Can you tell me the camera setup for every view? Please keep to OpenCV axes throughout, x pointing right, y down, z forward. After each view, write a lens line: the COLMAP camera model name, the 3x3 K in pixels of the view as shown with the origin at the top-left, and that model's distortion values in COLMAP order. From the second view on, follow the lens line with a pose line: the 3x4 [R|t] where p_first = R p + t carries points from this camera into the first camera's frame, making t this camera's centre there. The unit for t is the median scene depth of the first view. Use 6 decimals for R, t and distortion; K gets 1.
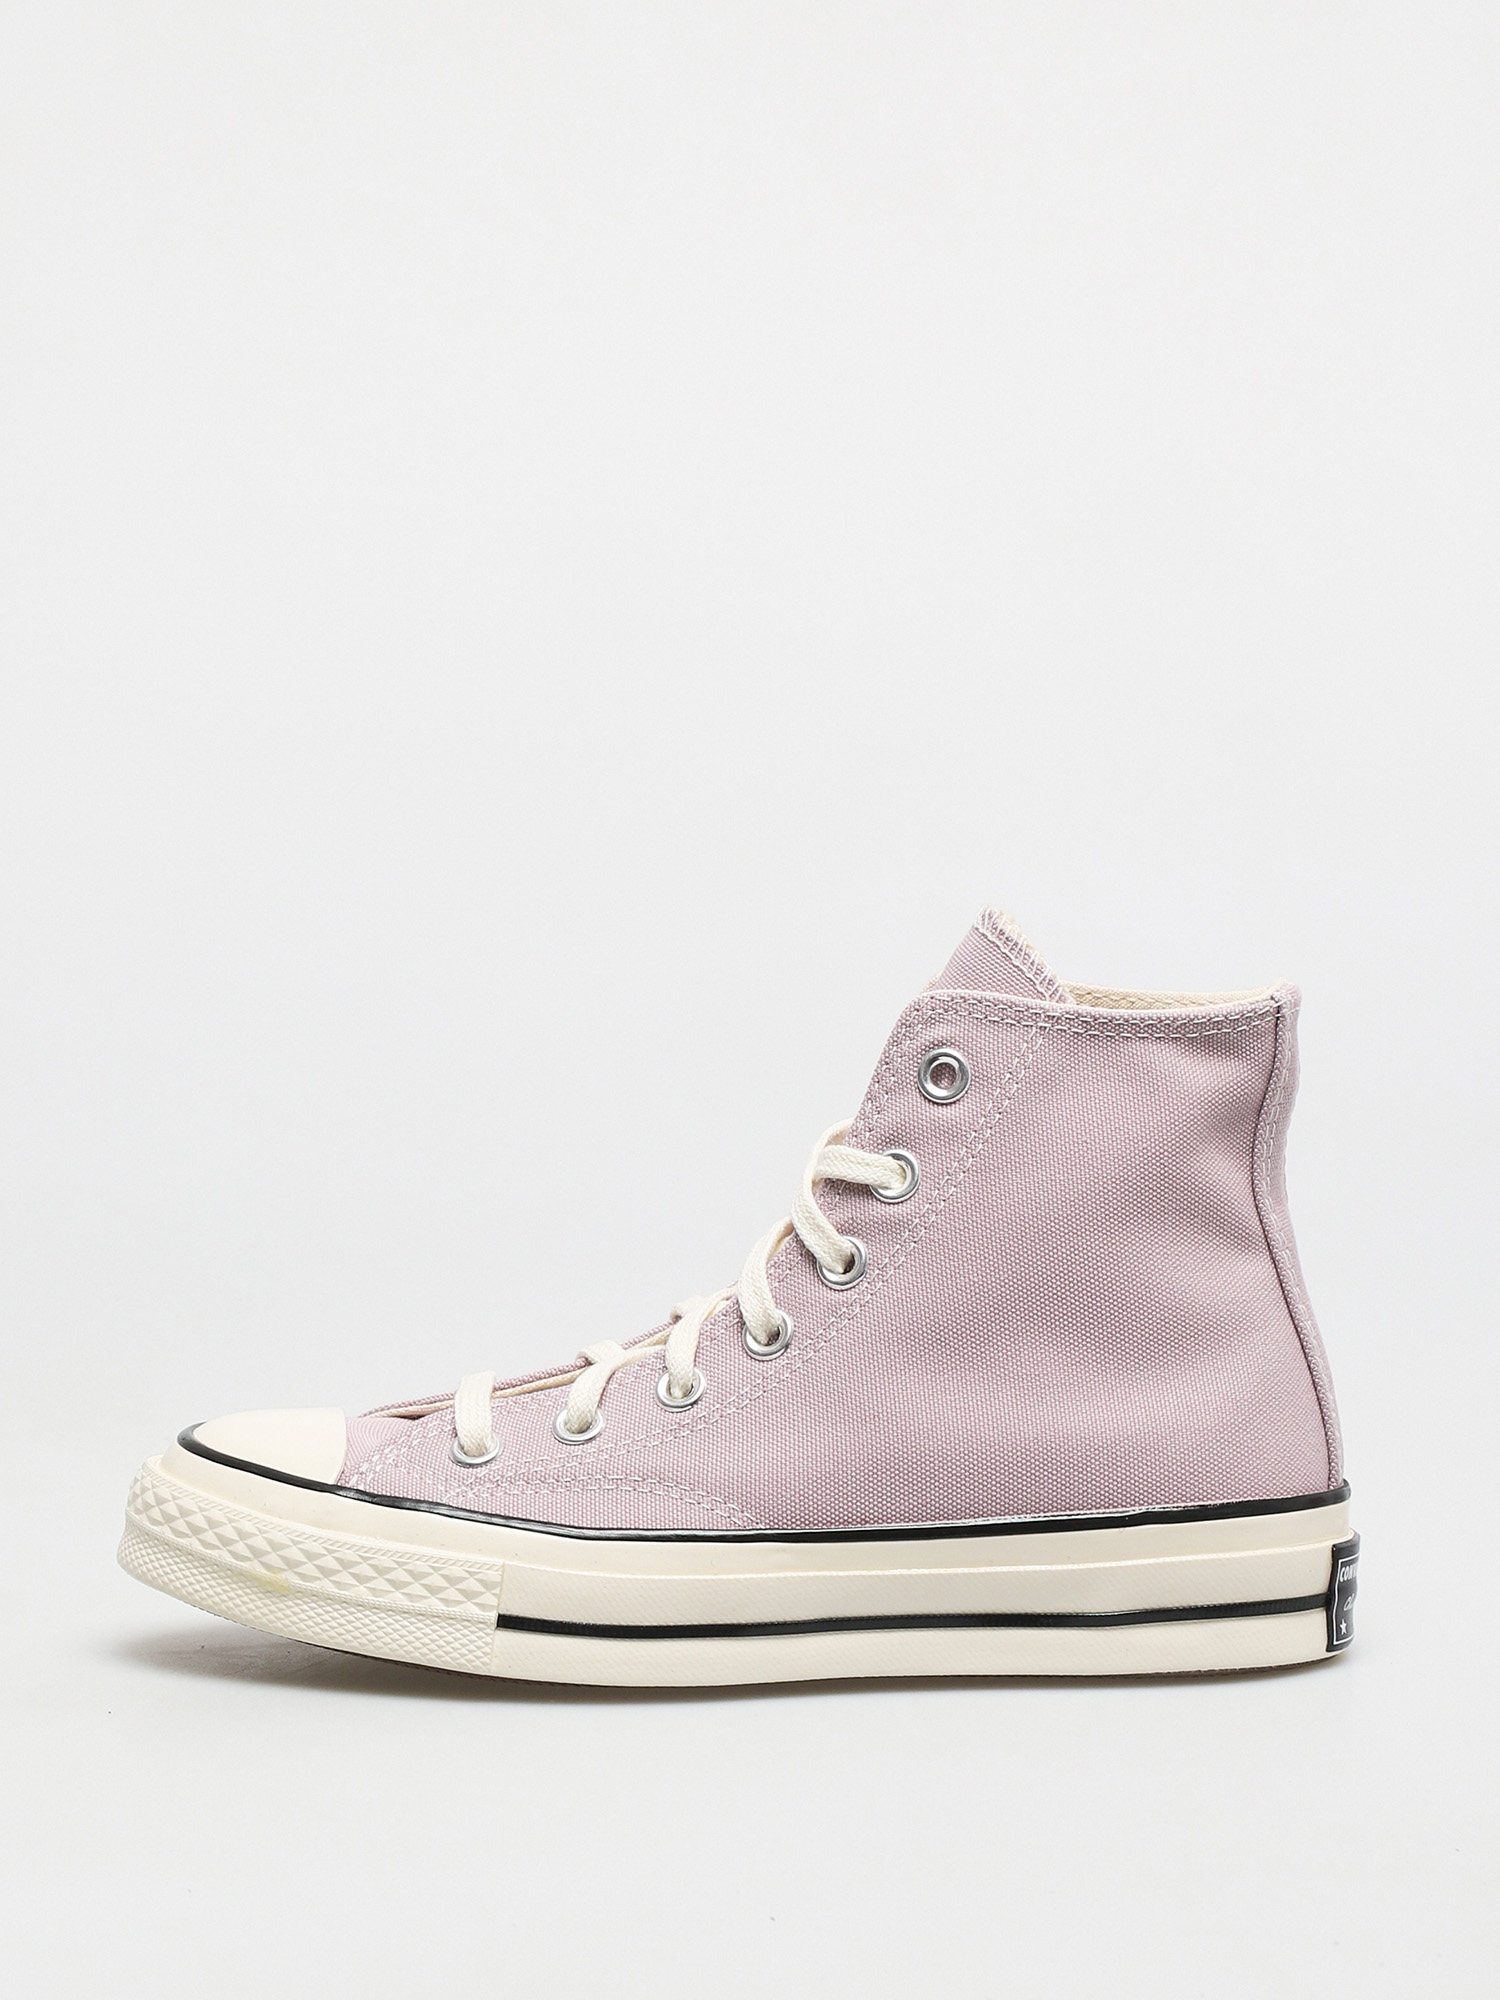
lens RADIAL K [[5632.5, 0, 750.0], [0, 5632.5, 1000.0], [0, 0, 1]] dist [-0.764199, 0.098991]
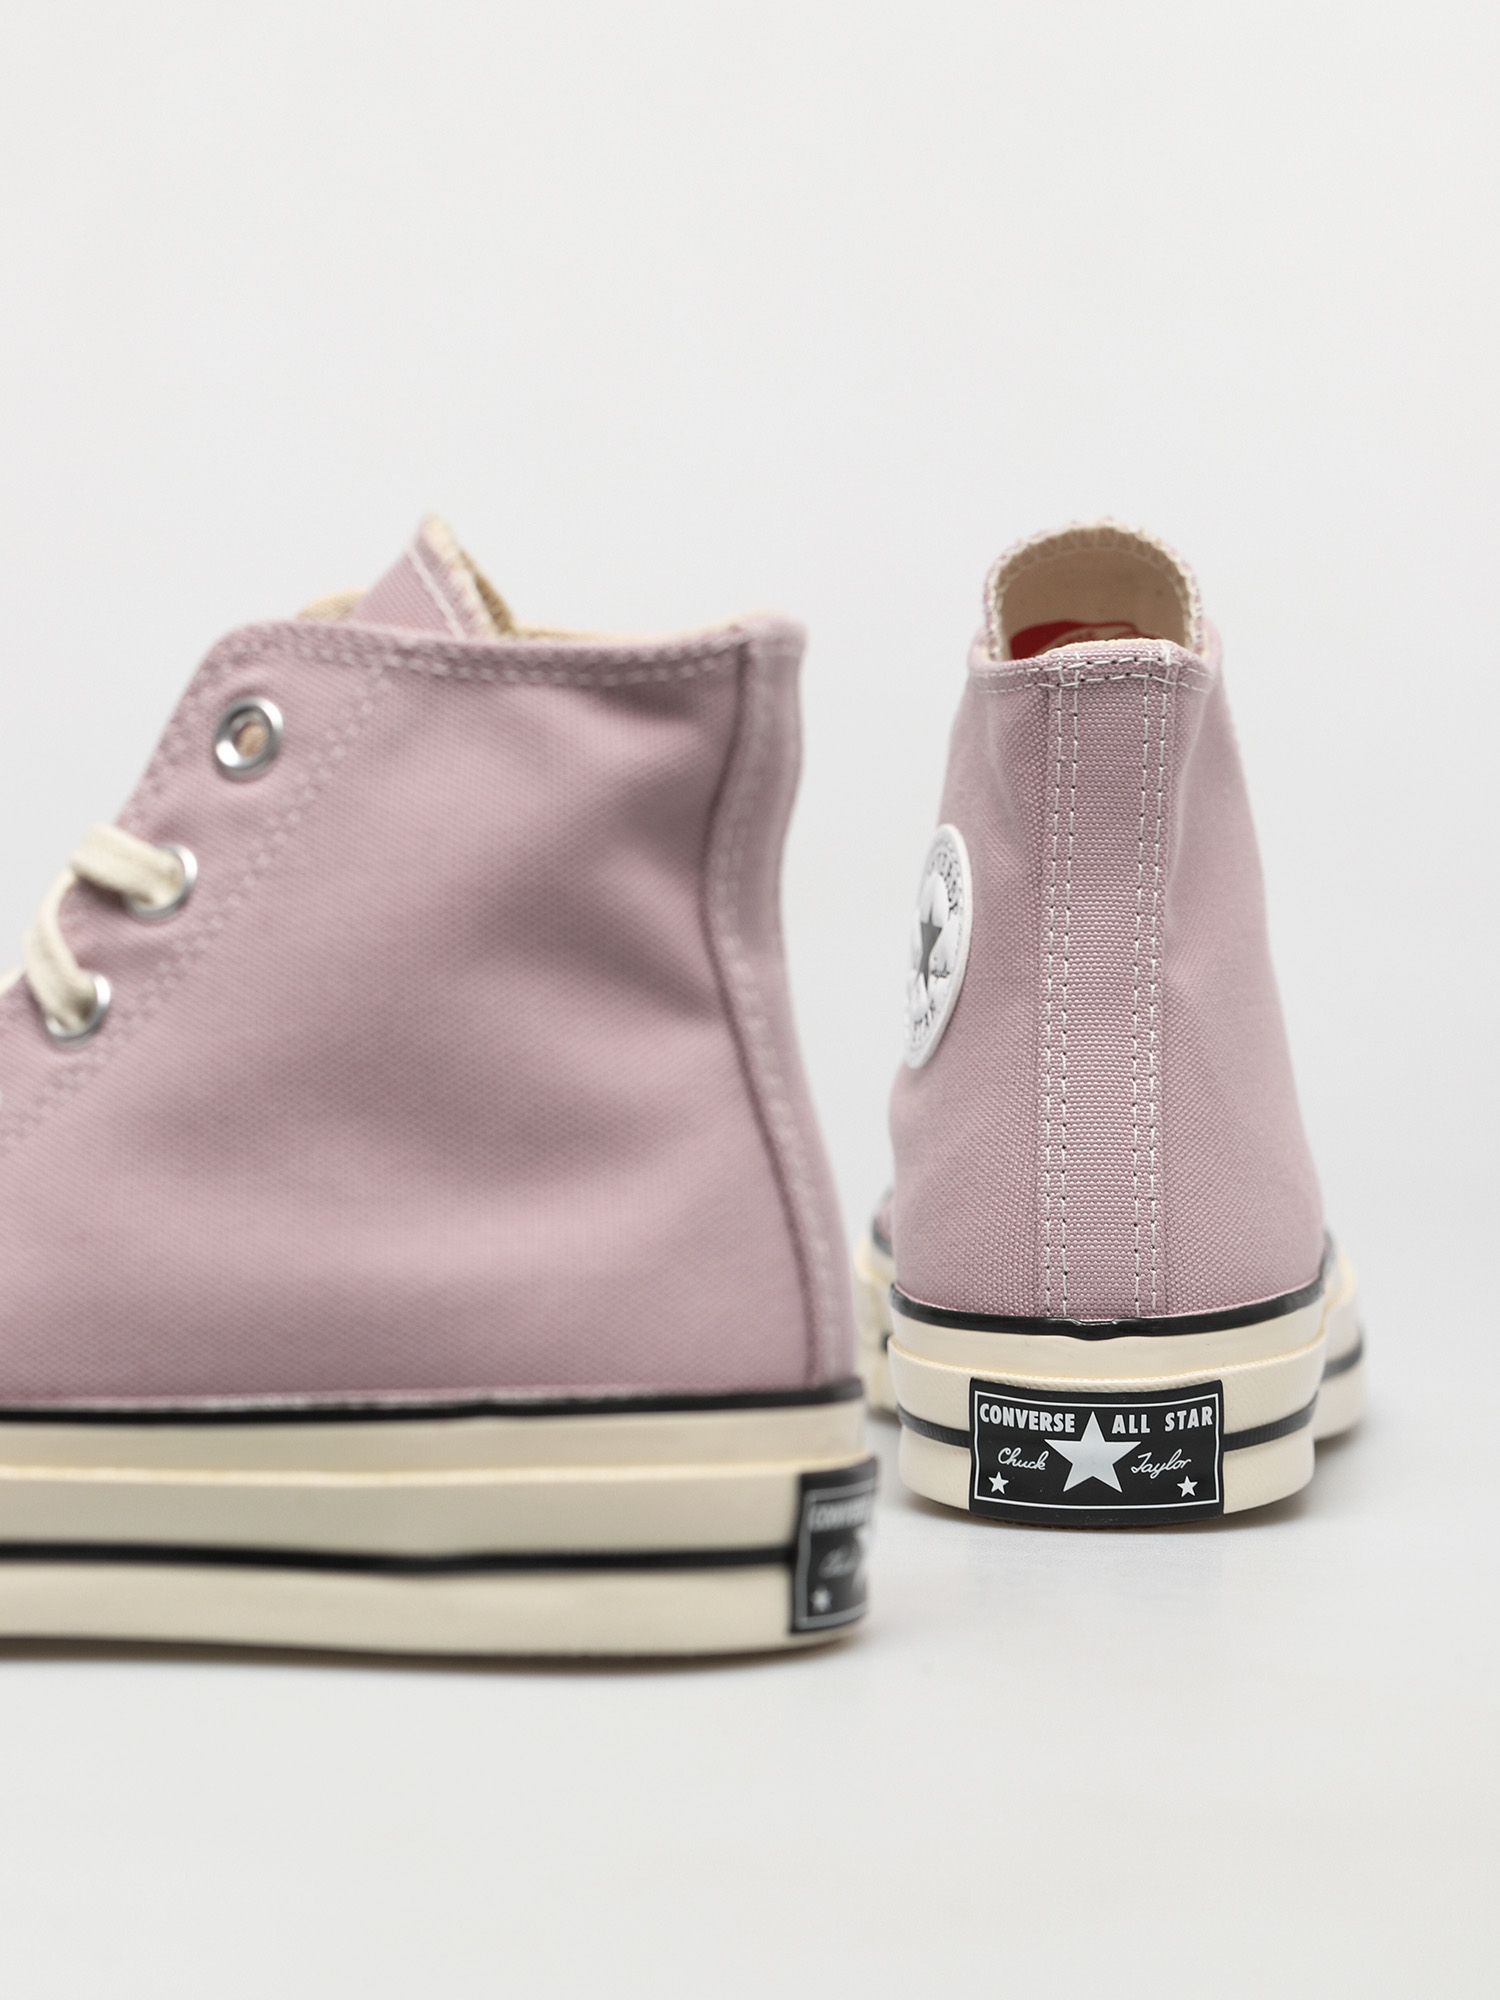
lens RADIAL K [[5632.5, 0, 750.0], [0, 5632.5, 1000.0], [0, 0, 1]] dist [-0.764199, 0.098991]
pose [[0.999272, 0.032723, -0.019616, 0.109213], [-0.032566, 0.999436, 0.008239, 0.037578], [0.019875, -0.007594, 0.999774, 0.339656]]
